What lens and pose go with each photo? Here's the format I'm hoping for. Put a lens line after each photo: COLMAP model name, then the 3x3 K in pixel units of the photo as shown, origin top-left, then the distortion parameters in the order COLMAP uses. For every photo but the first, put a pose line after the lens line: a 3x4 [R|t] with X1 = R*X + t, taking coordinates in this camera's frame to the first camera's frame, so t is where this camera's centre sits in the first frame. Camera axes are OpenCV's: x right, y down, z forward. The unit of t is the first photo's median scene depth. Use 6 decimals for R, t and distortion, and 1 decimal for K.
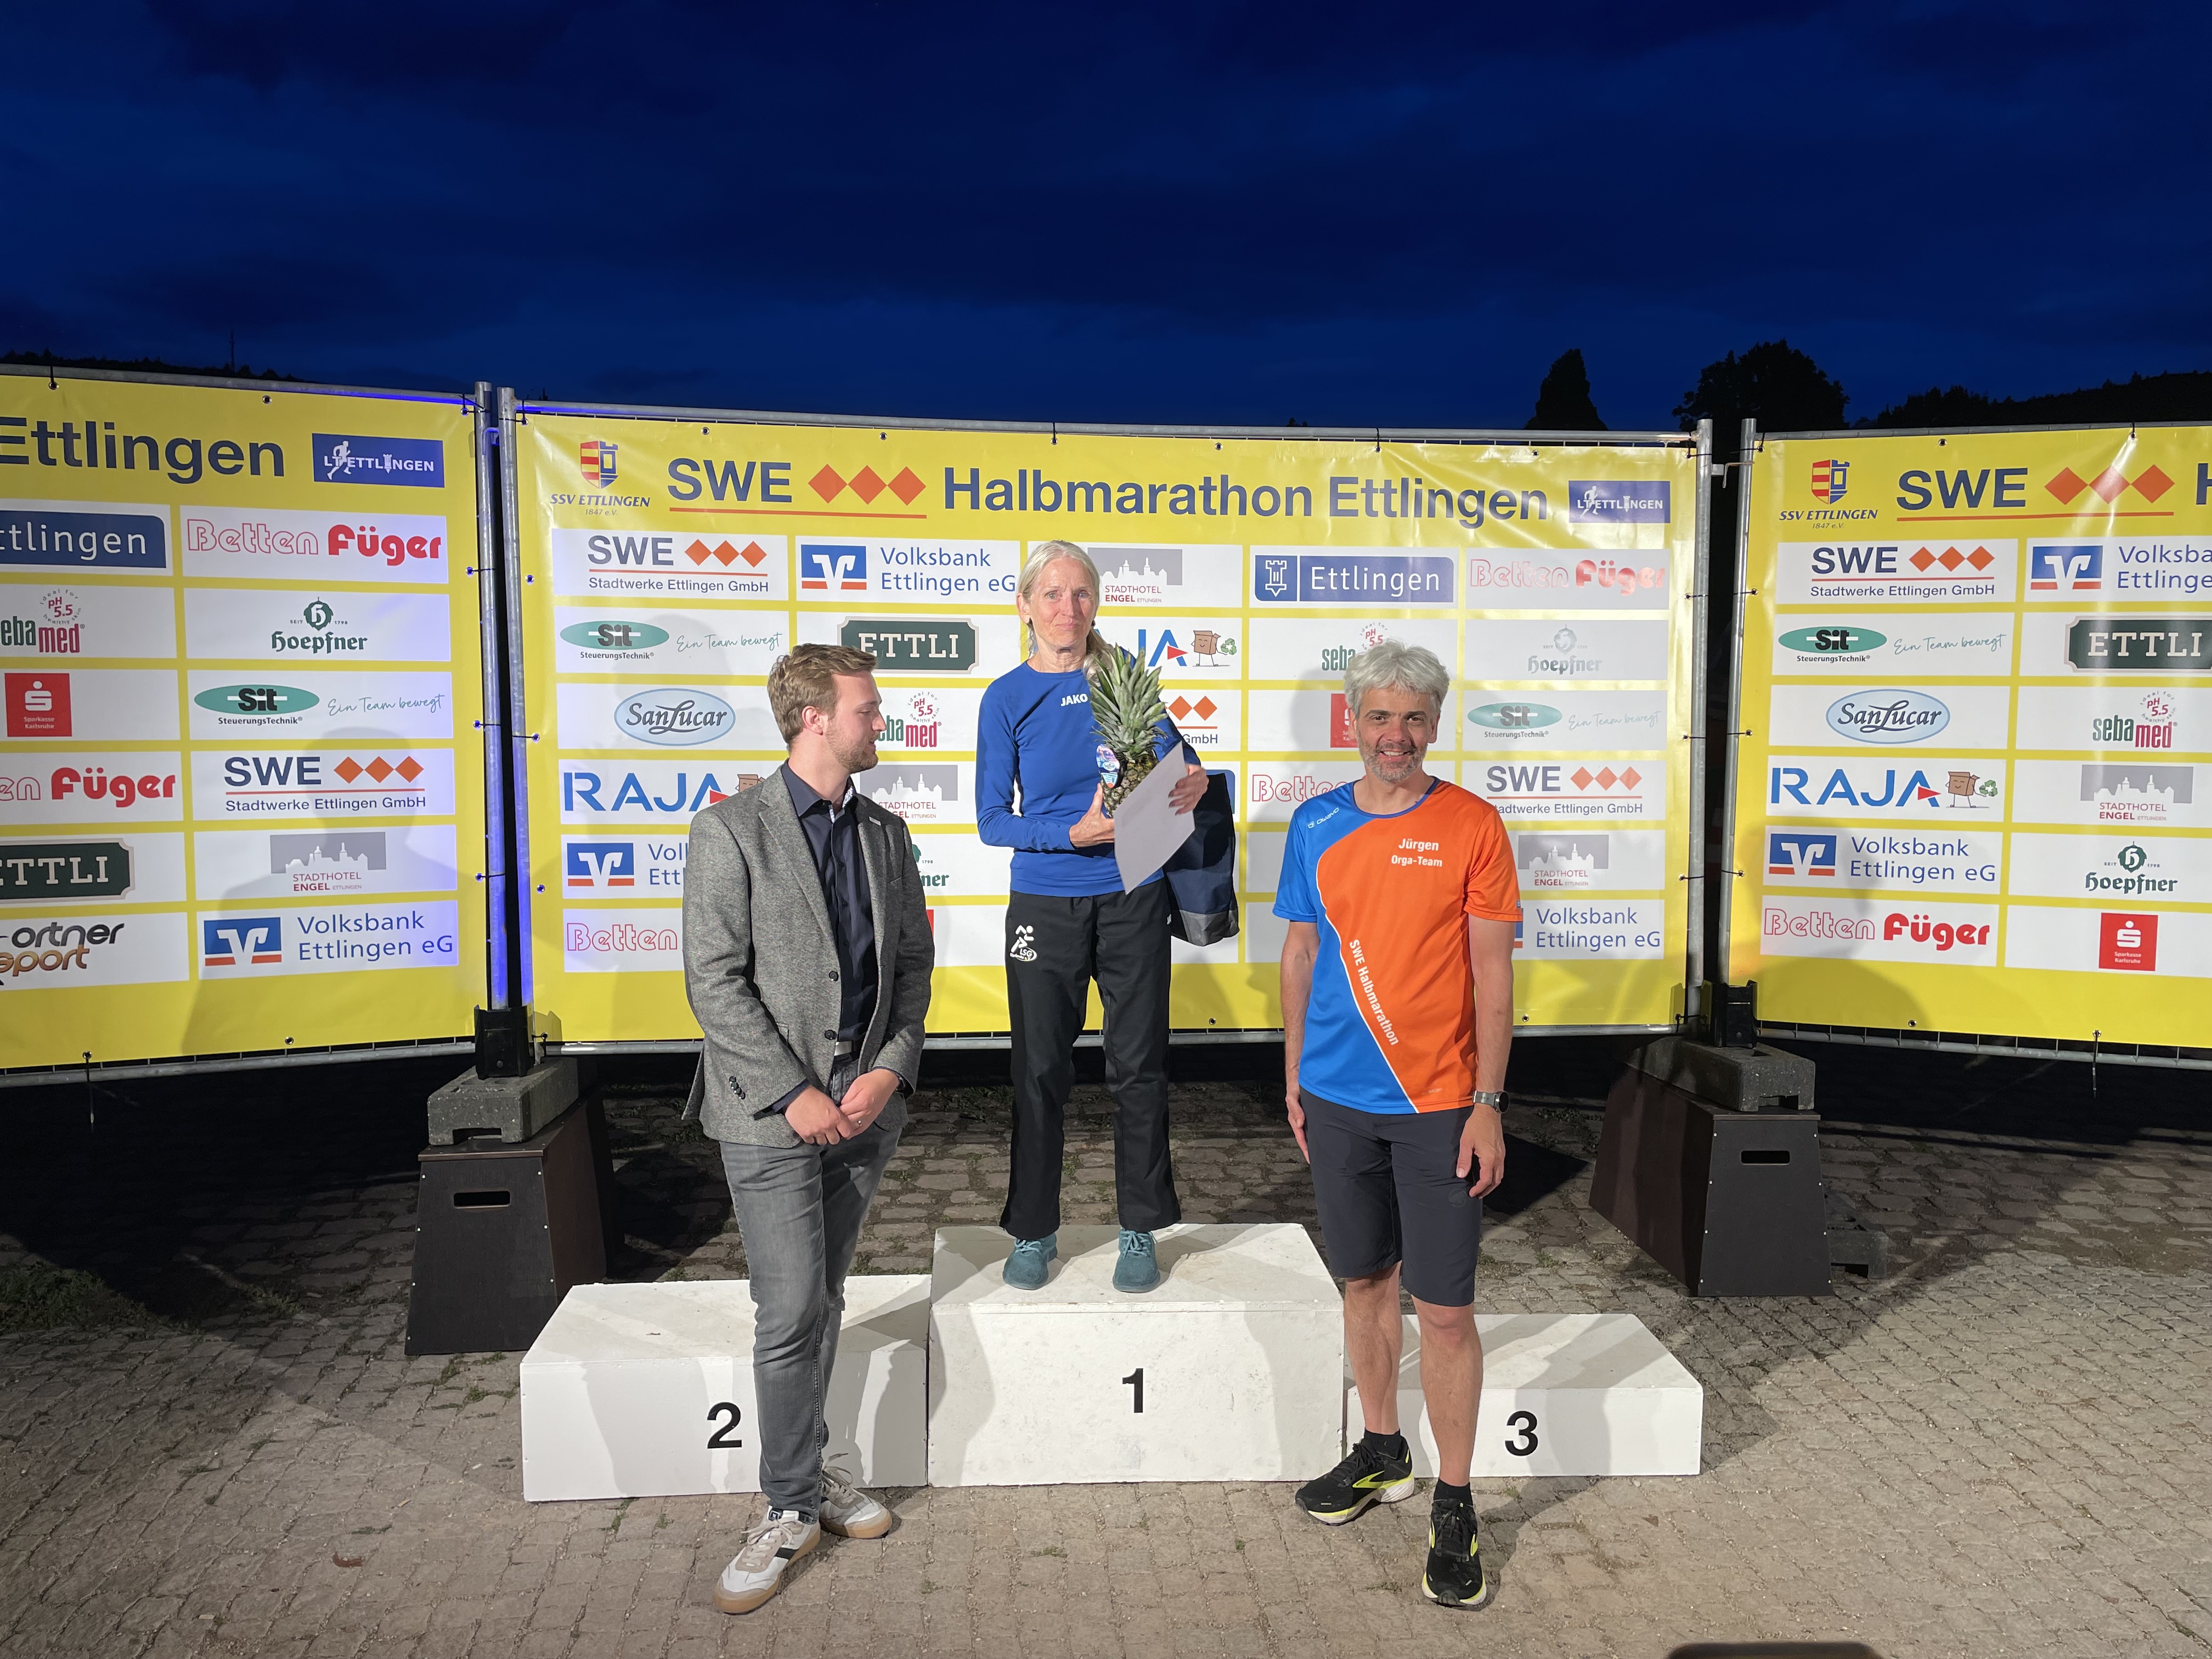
lens RADIAL K [[1766.9, 0, 1090.9], [0, 1766.9, 814.7], [0, 0, 1]] dist [0.085213, -0.129688]
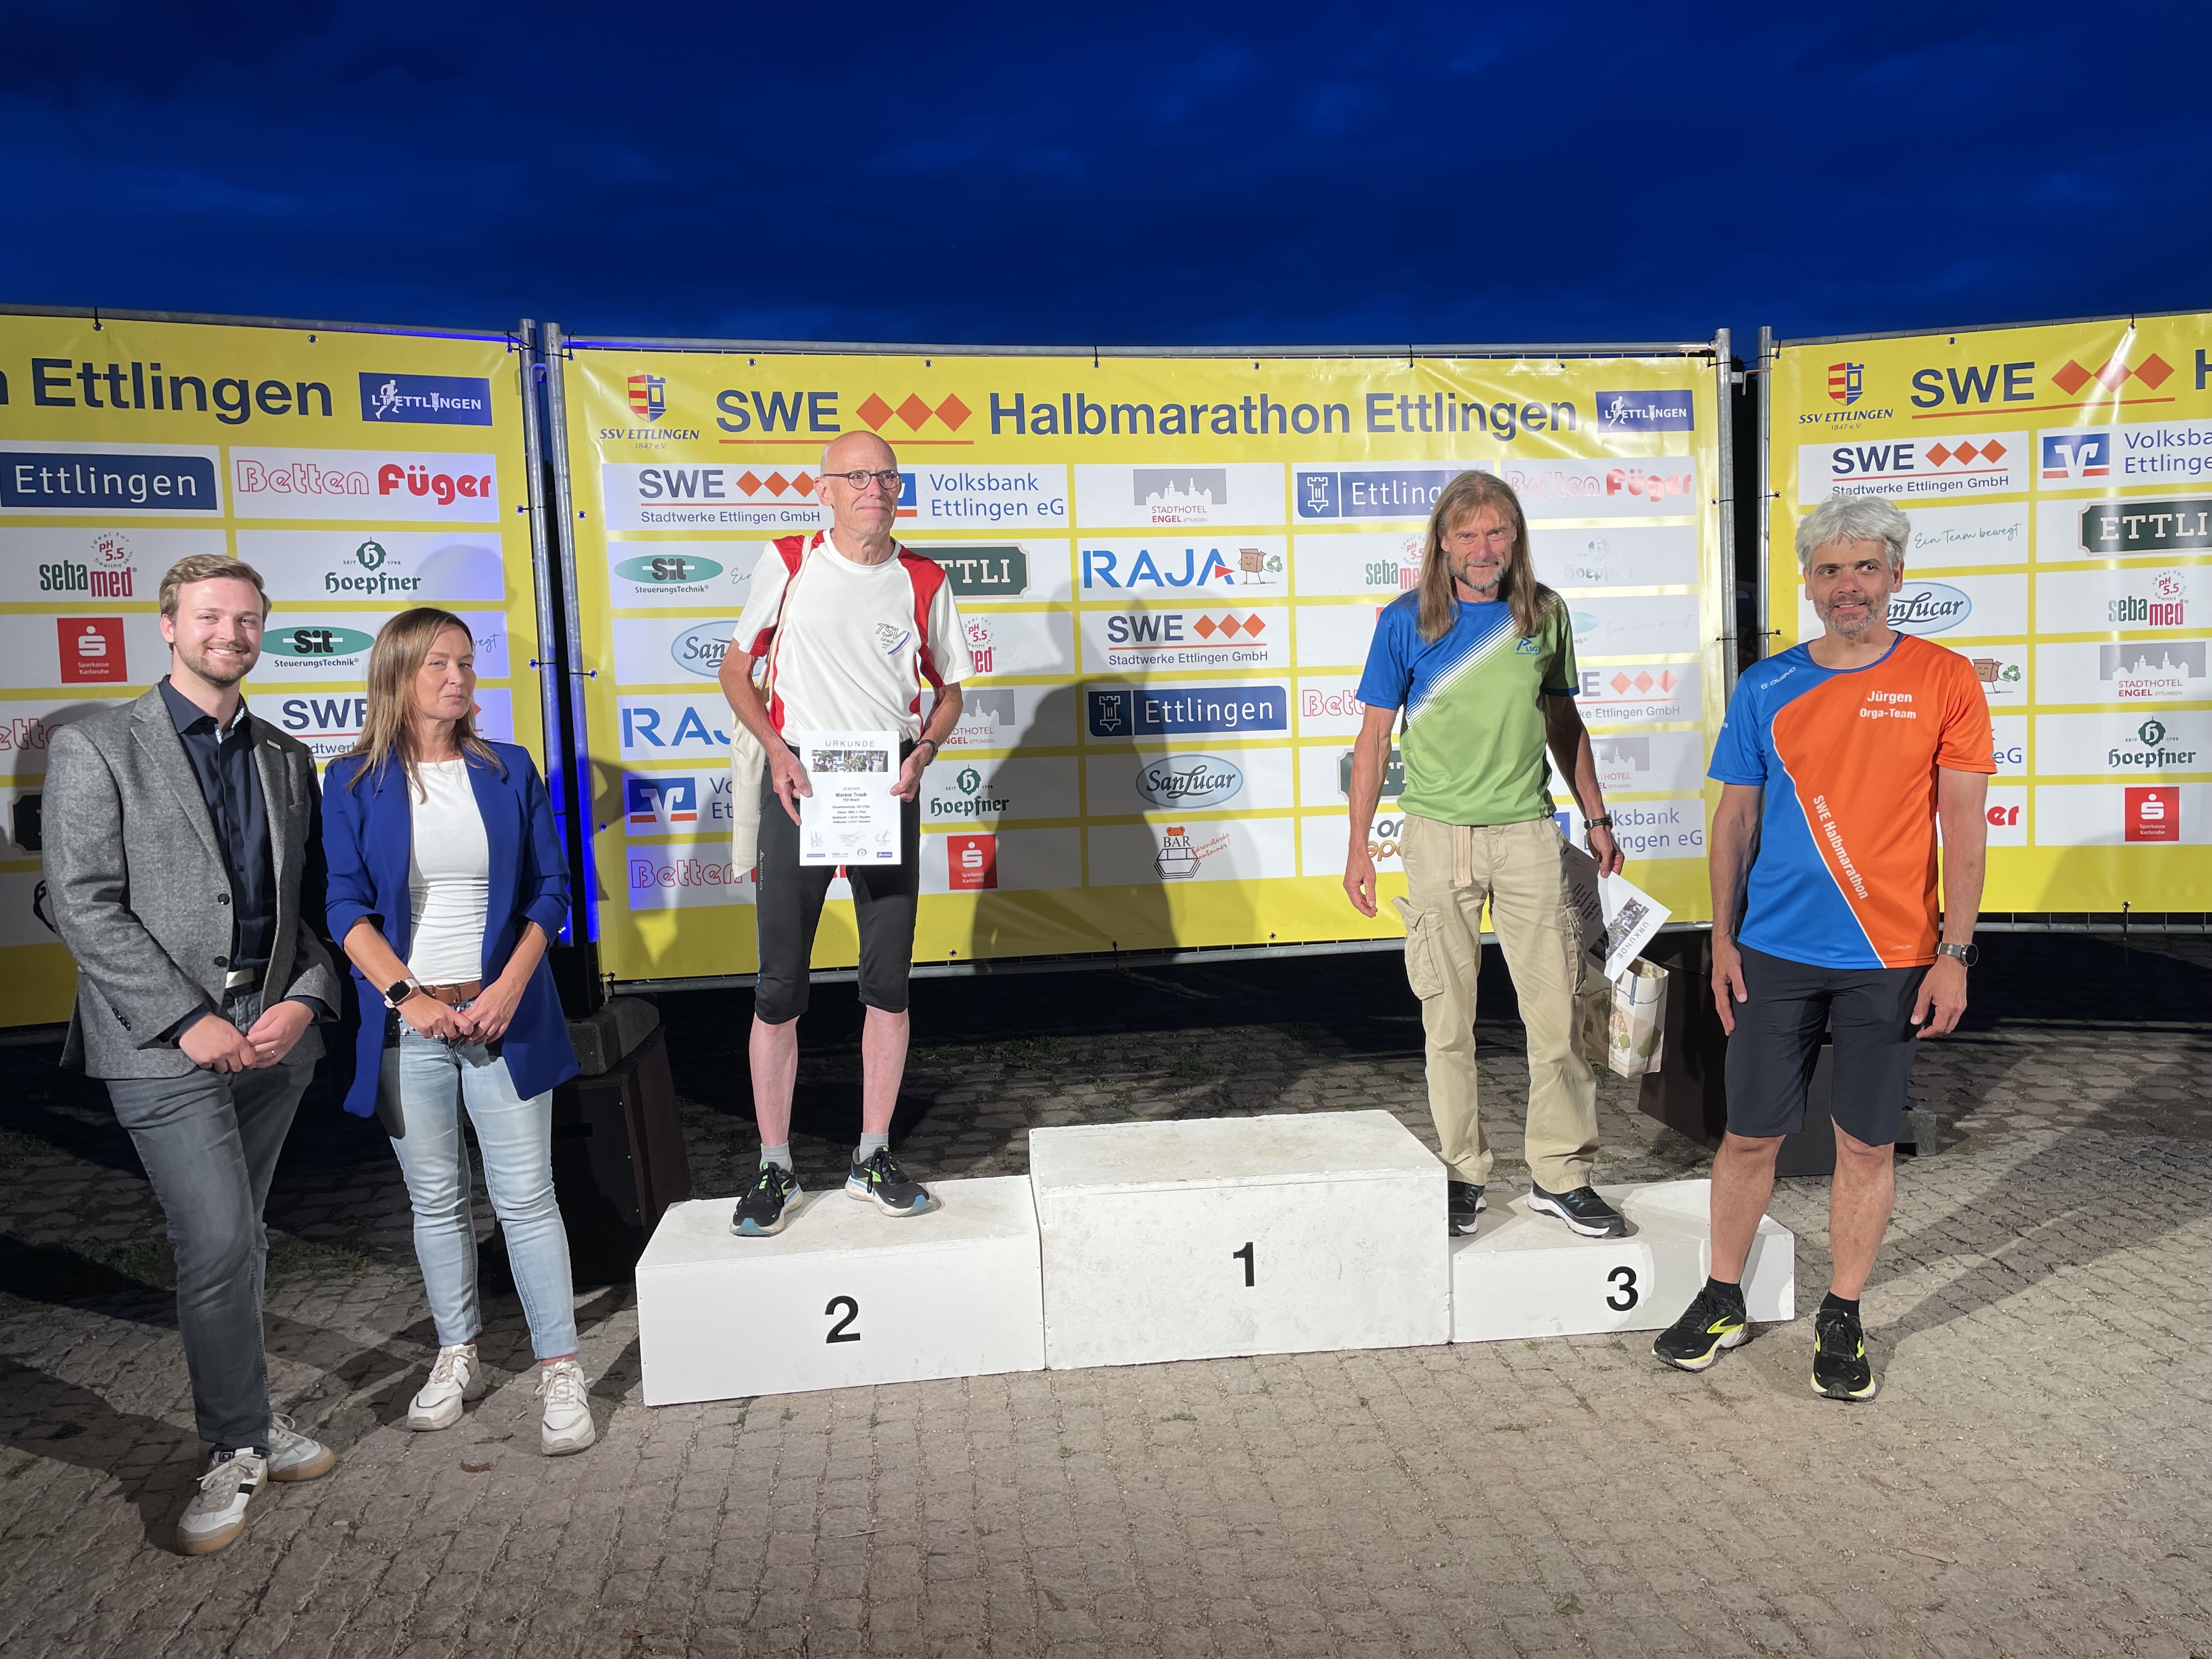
lens RADIAL K [[1769.2, 0, 1123.3], [0, 1769.2, 819.5], [0, 0, 1]] dist [0.083077, -0.125434]
pose [[0.998092, -0.042718, 0.044575, -0.062068], [0.043344, 0.998974, -0.013158, 0.063025], [-0.043967, 0.015065, 0.998919, -0.009836]]
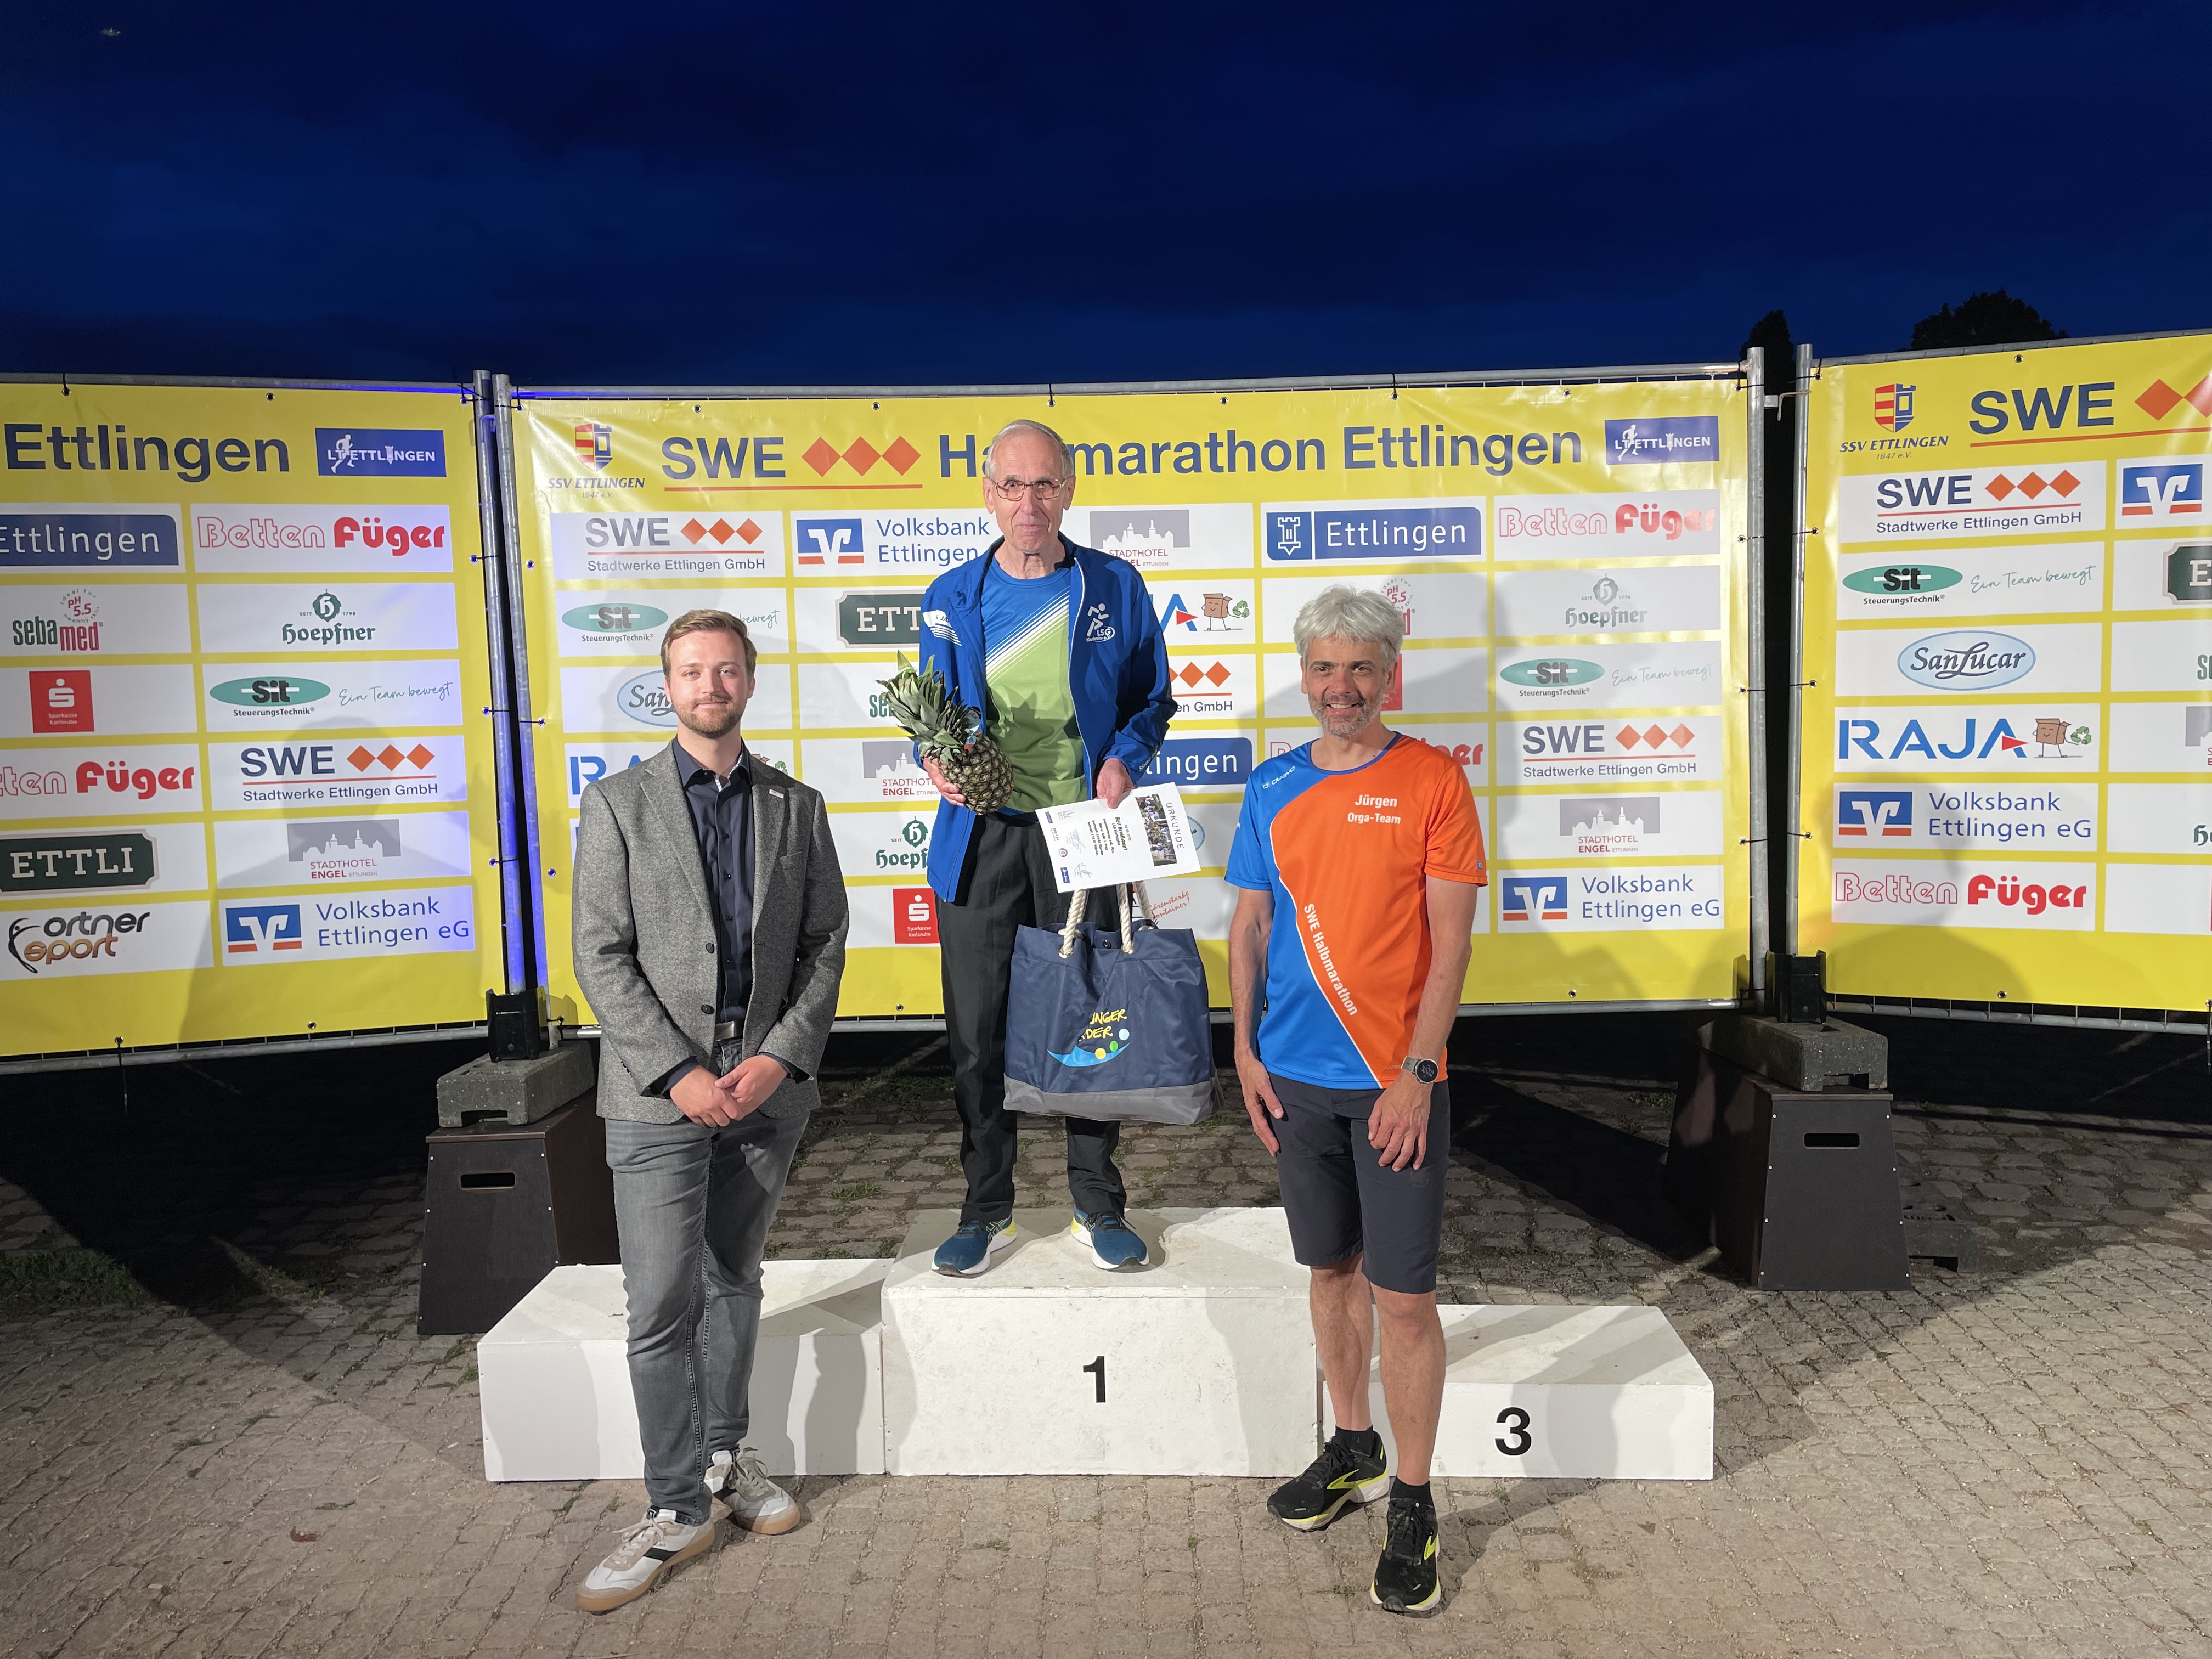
lens RADIAL K [[1766.9, 0, 1090.9], [0, 1766.9, 814.7], [0, 0, 1]] dist [0.085213, -0.129688]
pose [[0.993139, -0.021312, -0.114980, 0.108423], [0.021496, 0.999769, 0.000360, 0.014818], [0.114946, -0.002829, 0.993368, 0.037328]]
